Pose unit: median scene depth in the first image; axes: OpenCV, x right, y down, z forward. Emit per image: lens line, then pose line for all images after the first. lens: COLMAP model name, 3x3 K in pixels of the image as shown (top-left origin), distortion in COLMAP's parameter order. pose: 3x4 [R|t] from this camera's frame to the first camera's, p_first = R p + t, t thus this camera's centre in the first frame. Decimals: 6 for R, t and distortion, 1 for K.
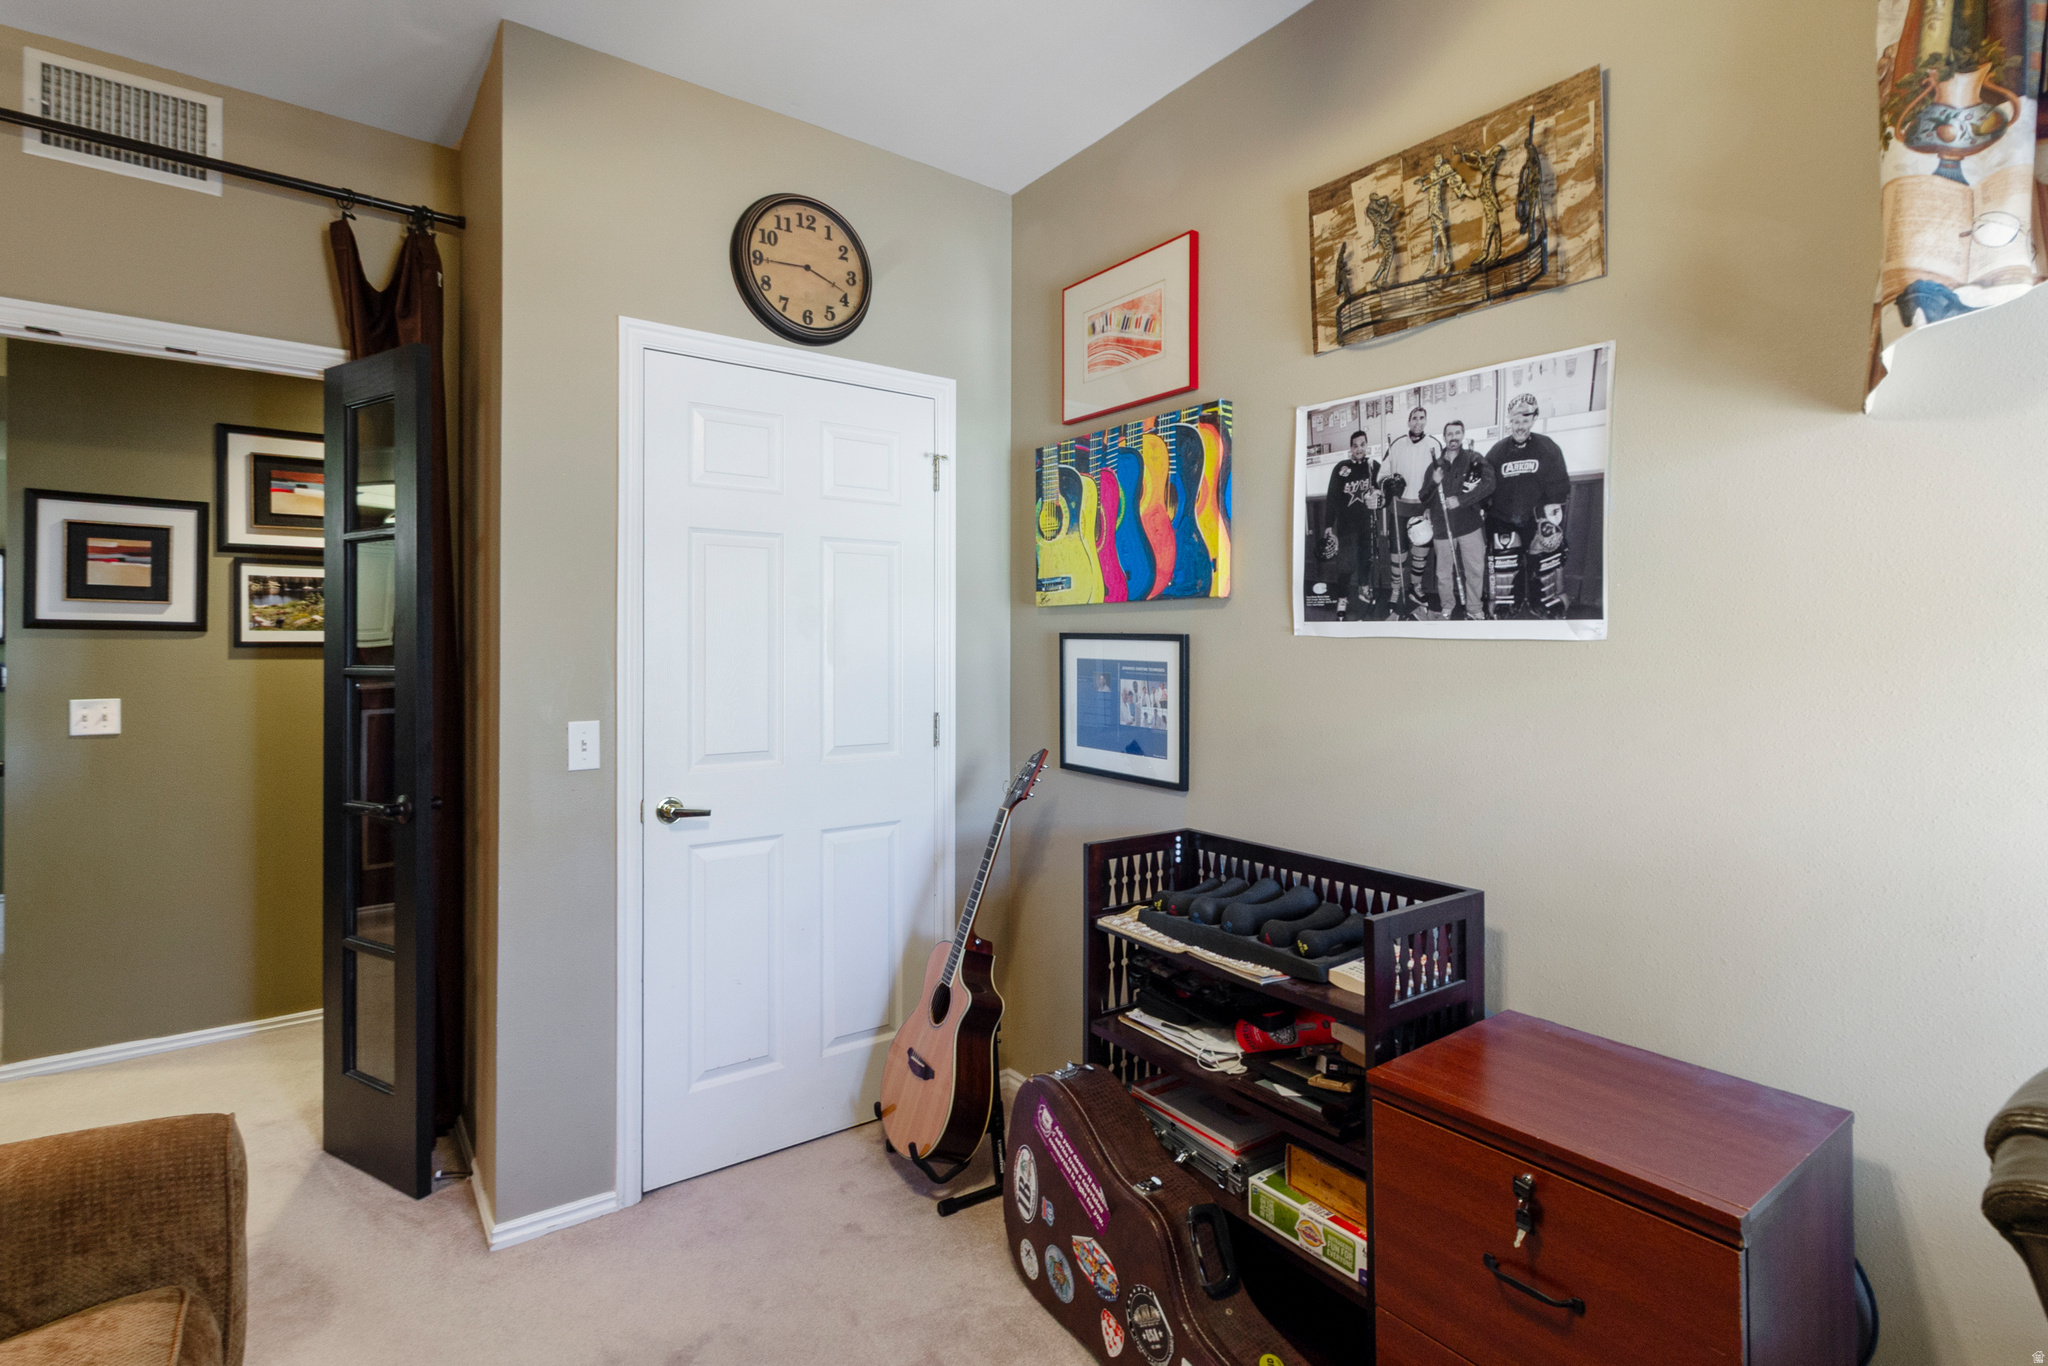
lens RADIAL K [[978.9, 0, 1031.2], [0, 978.9, 643.5], [0, 0, 1]] dist [-0.002297, 0.001966]
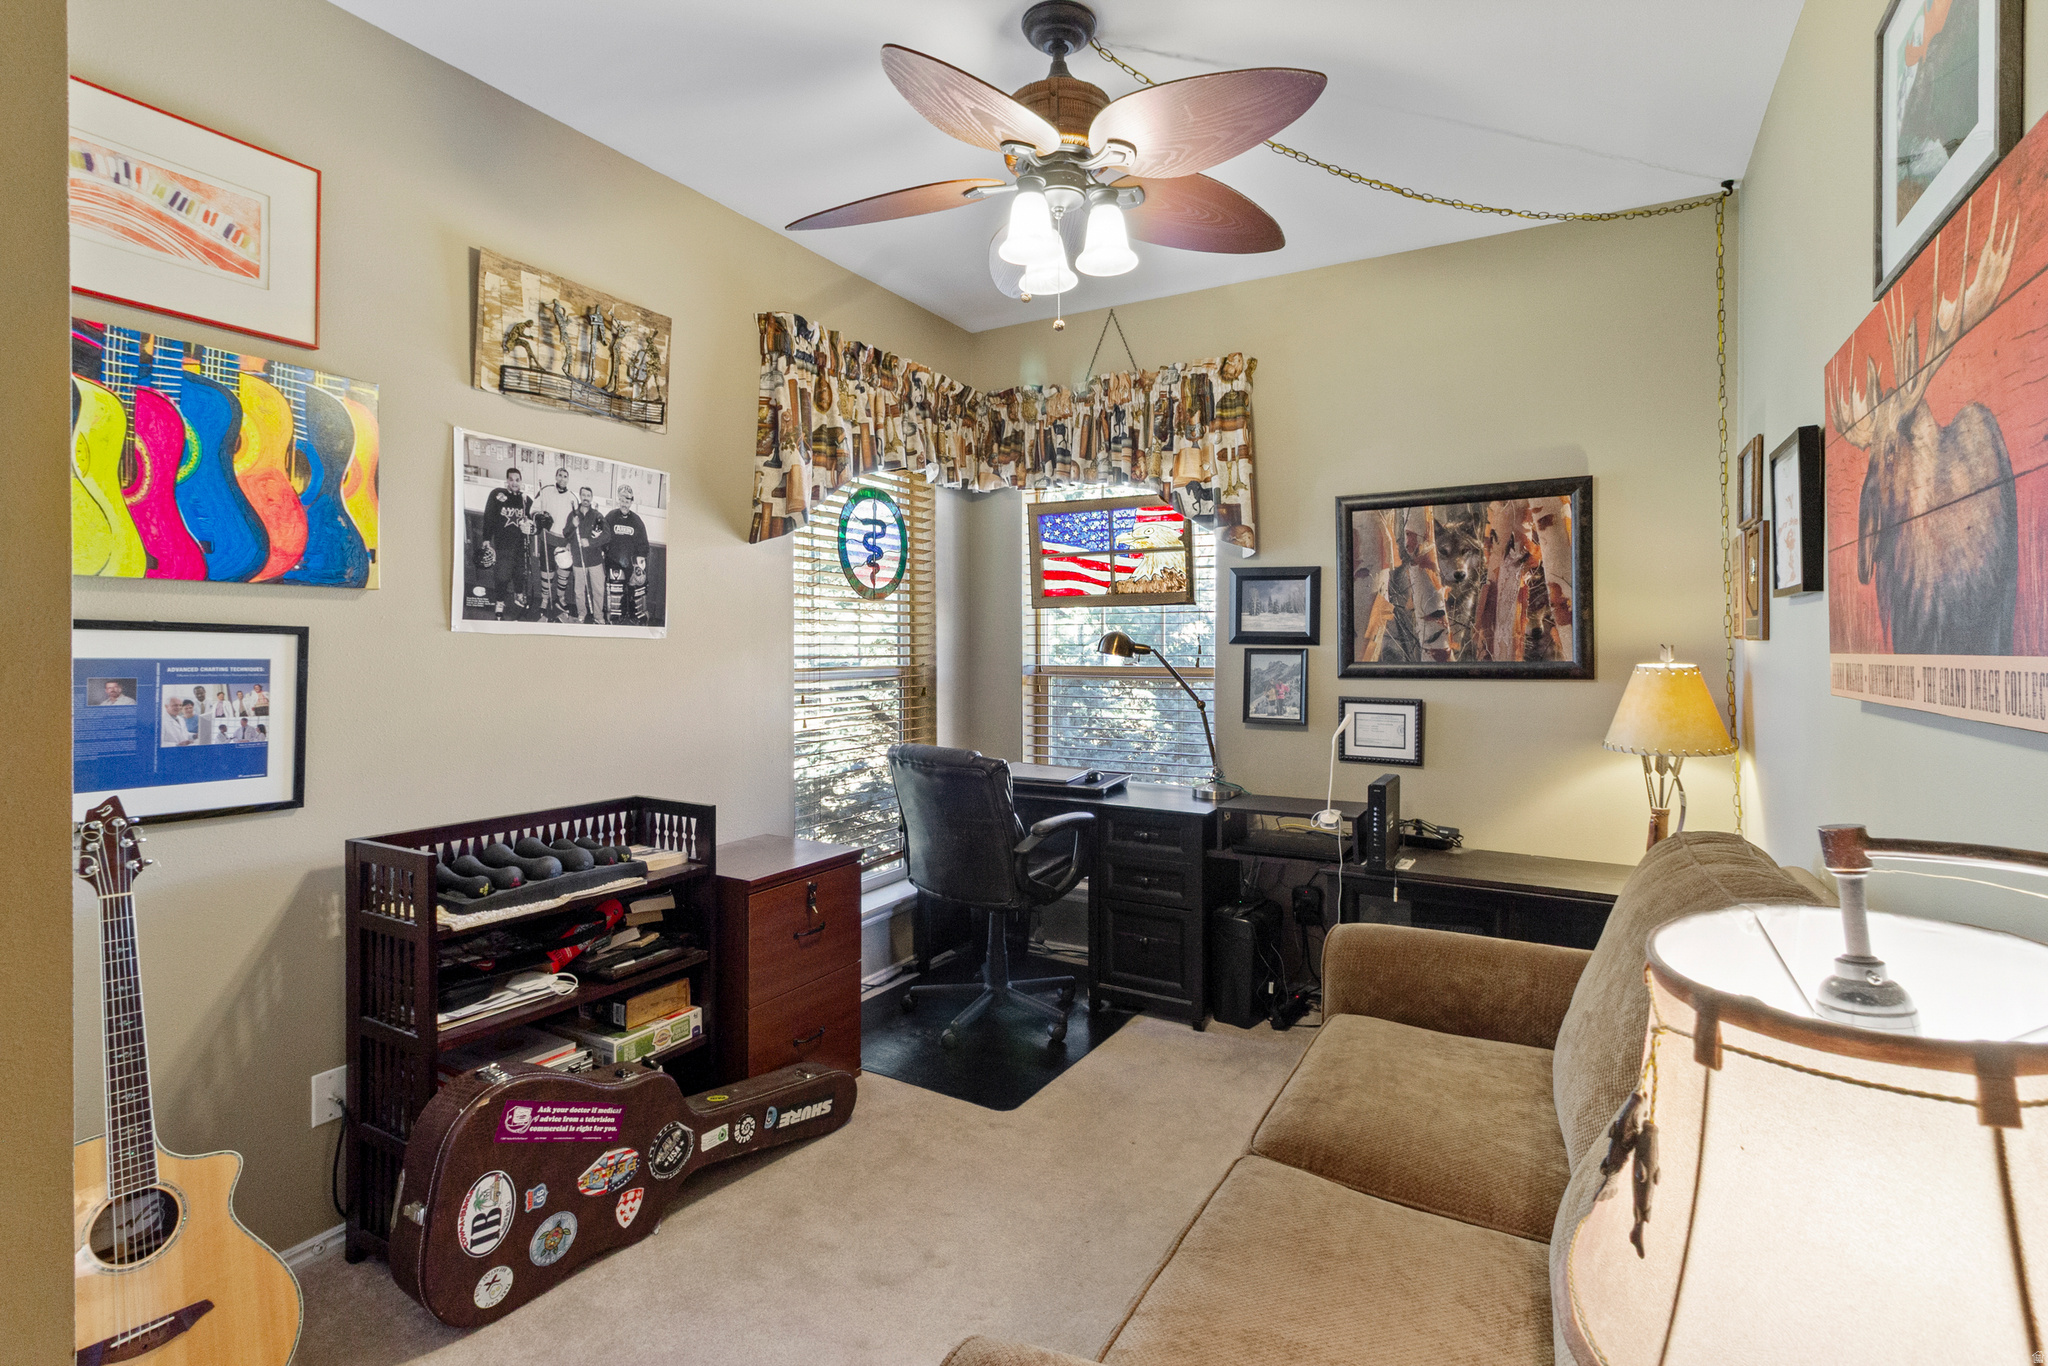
lens RADIAL K [[978.9, 0, 1023.6], [0, 978.9, 662.3], [0, 0, 1]] dist [-0.002297, 0.001966]
pose [[-0.400784, -0.013919, 0.916067, -1.073663], [-0.001381, 0.999893, 0.014588, 0.010344], [-0.916172, 0.004582, -0.400760, 0.912285]]
